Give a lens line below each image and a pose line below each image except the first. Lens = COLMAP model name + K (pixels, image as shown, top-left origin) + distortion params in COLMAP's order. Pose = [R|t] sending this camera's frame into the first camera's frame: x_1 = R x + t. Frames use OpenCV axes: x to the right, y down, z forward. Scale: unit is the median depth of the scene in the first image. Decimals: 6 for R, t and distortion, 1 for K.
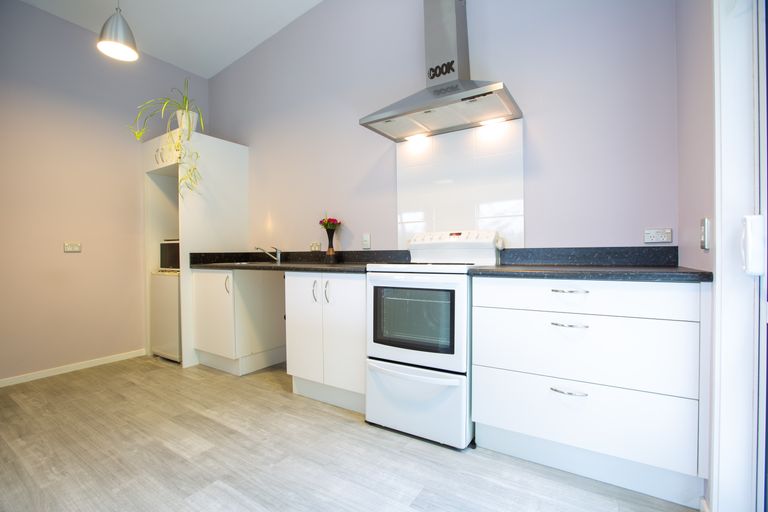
lens RADIAL K [[353.9, 0, 381.5], [0, 353.9, 258.5], [0, 0, 1]] dist [-0.034833, 0.001741]
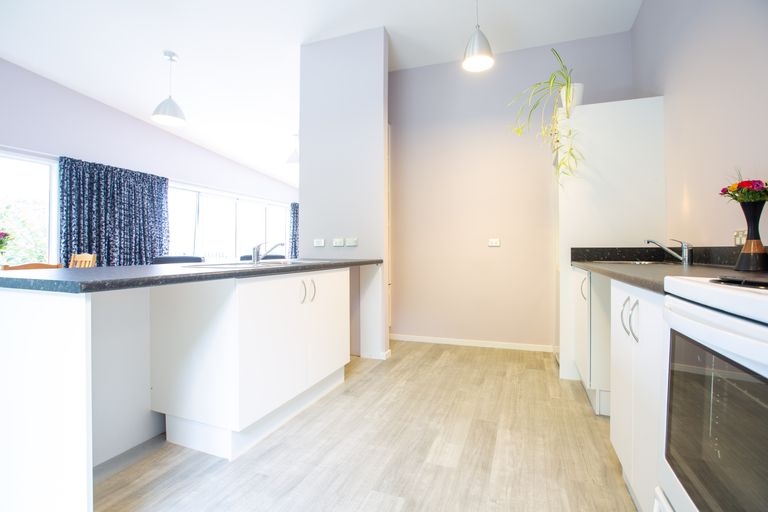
lens RADIAL K [[353.9, 0, 382.9], [0, 353.9, 247.9], [0, 0, 1]] dist [-0.034833, 0.001741]
pose [[0.202718, 0.004145, -0.979228, 0.268934], [-0.015543, 0.999879, 0.001014, -0.013517], [0.979114, 0.015015, 0.202758, 0.491151]]
